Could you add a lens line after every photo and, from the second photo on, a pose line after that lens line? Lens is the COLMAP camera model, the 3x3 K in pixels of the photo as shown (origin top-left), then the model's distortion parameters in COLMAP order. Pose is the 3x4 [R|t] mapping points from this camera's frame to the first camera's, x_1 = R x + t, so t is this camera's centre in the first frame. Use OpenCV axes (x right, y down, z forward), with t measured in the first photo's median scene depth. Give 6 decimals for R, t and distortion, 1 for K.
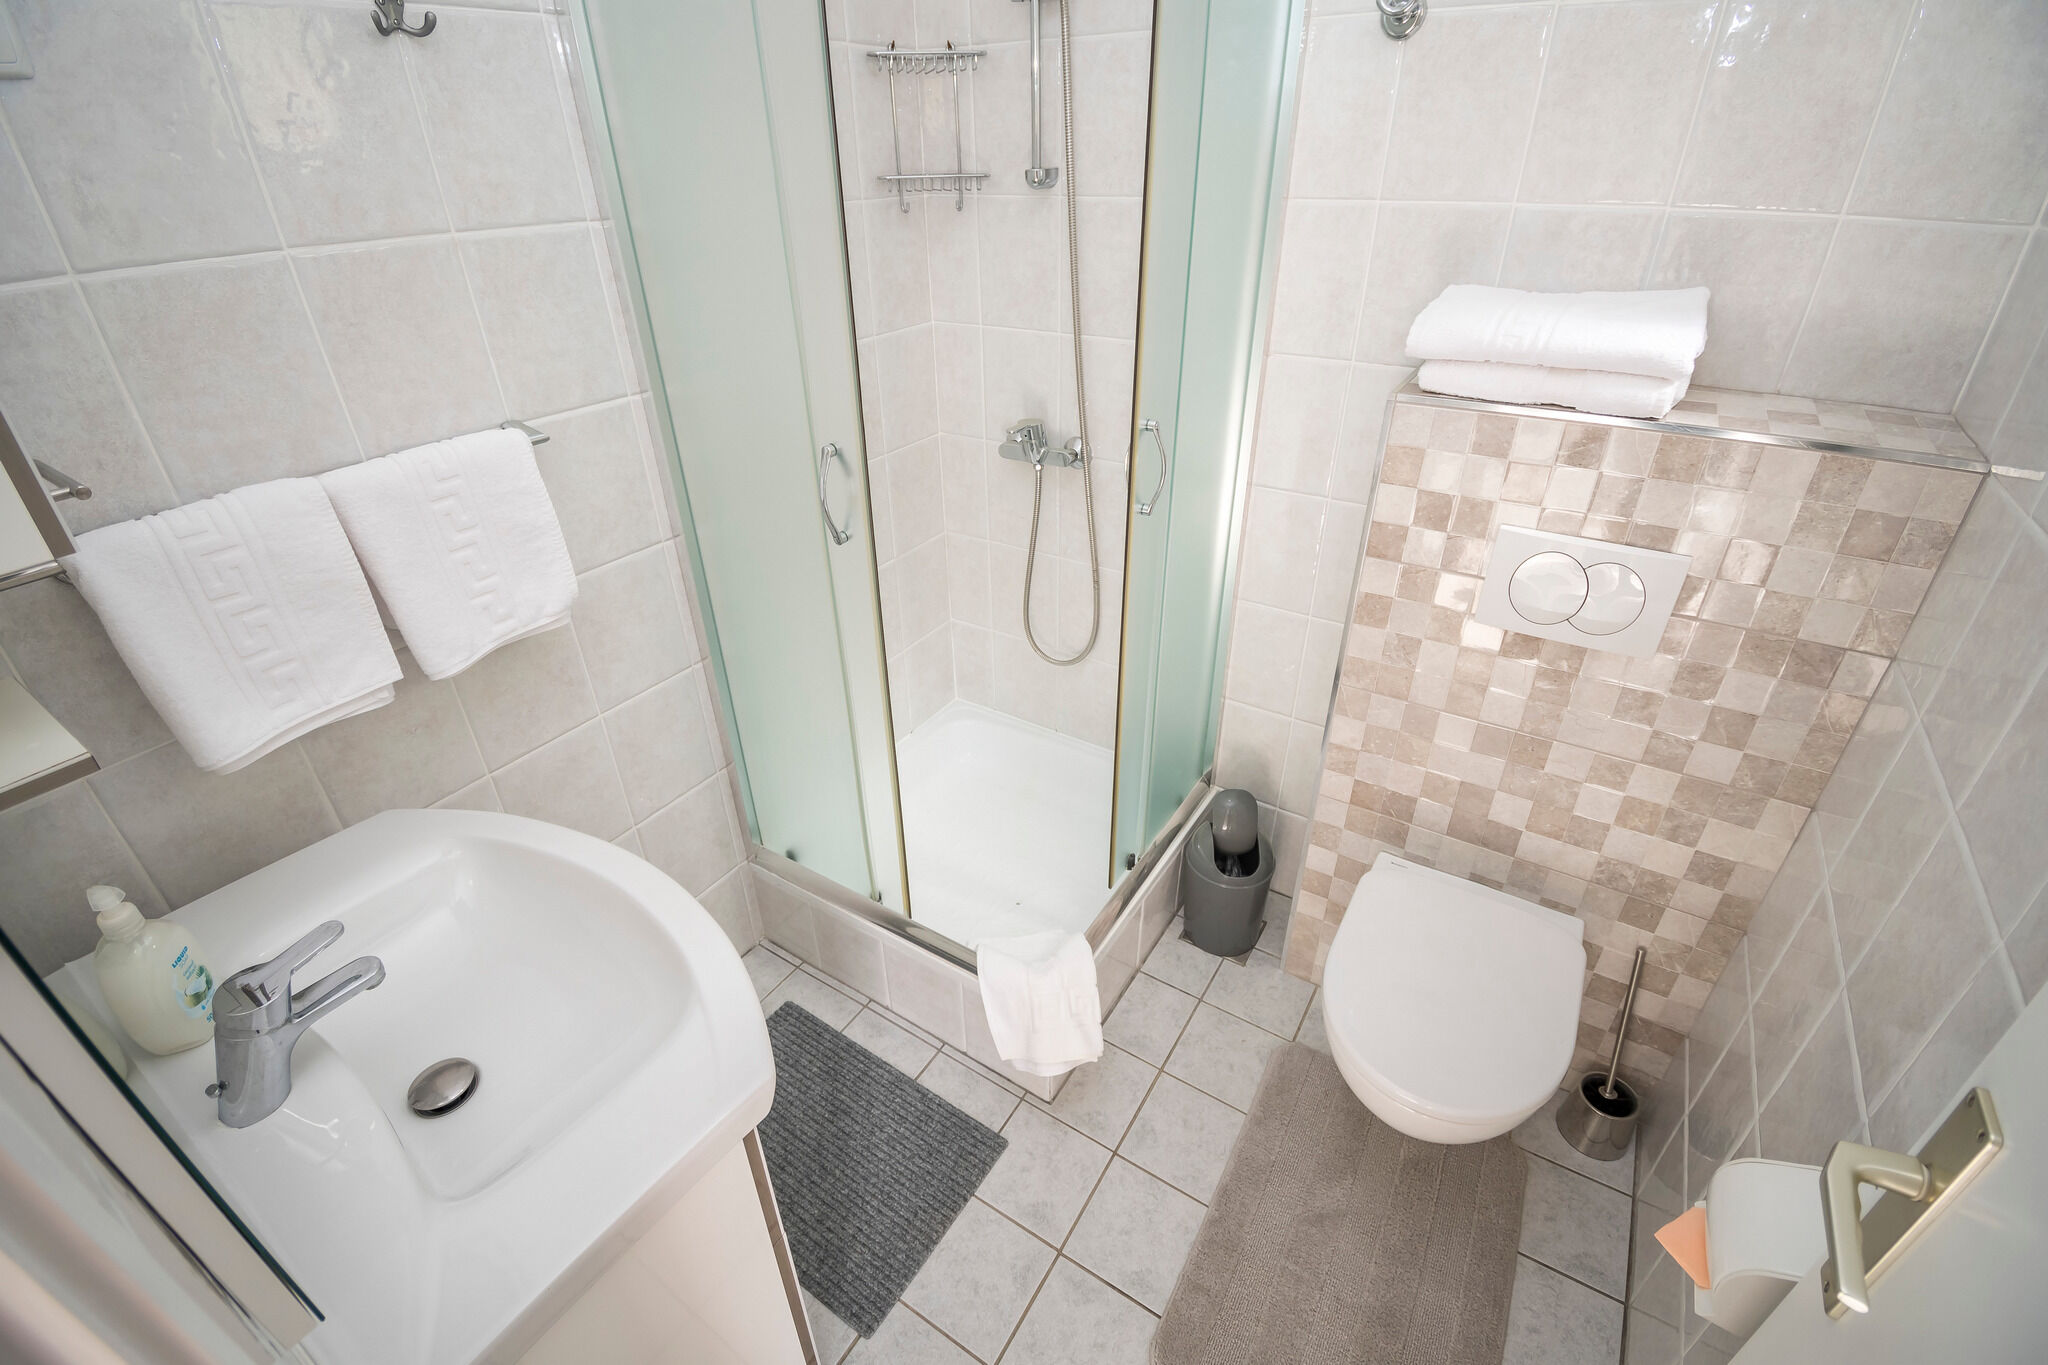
lens RADIAL K [[892.2, 0, 1014.4], [0, 892.2, 685.5], [0, 0, 1]] dist [0.012460, -0.019946]
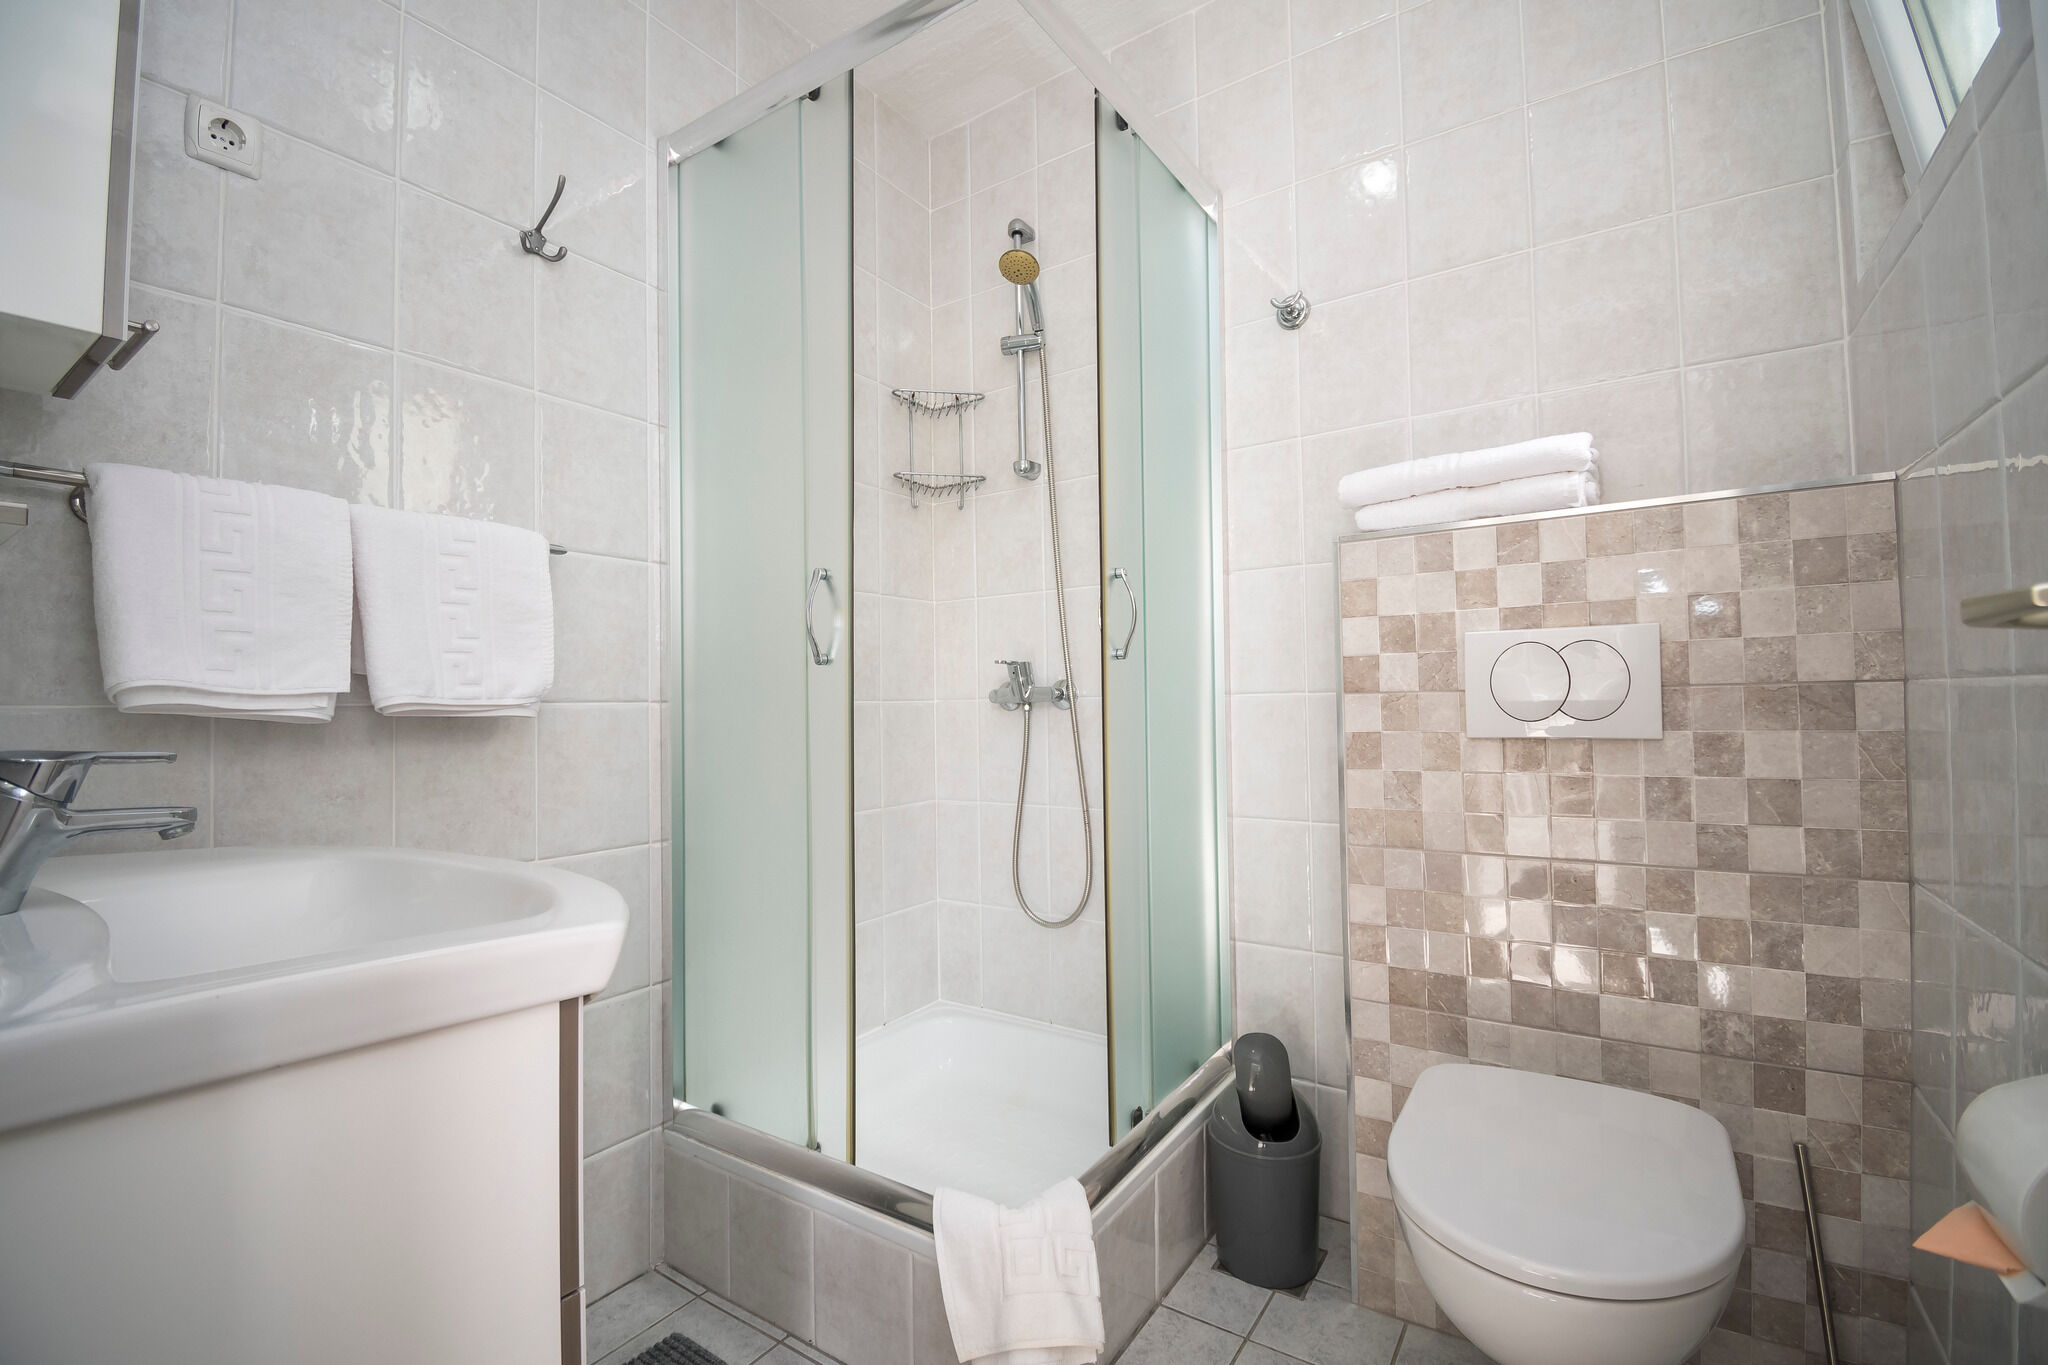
lens RADIAL K [[903.0, 0, 1012.6], [0, 903.0, 677.6], [0, 0, 1]] dist [0.014207, -0.019856]
pose [[0.999783, 0.003416, -0.020552, 0.041387], [-0.013806, 0.847418, -0.530747, 0.354952], [0.015603, 0.530916, 0.847281, 0.122108]]
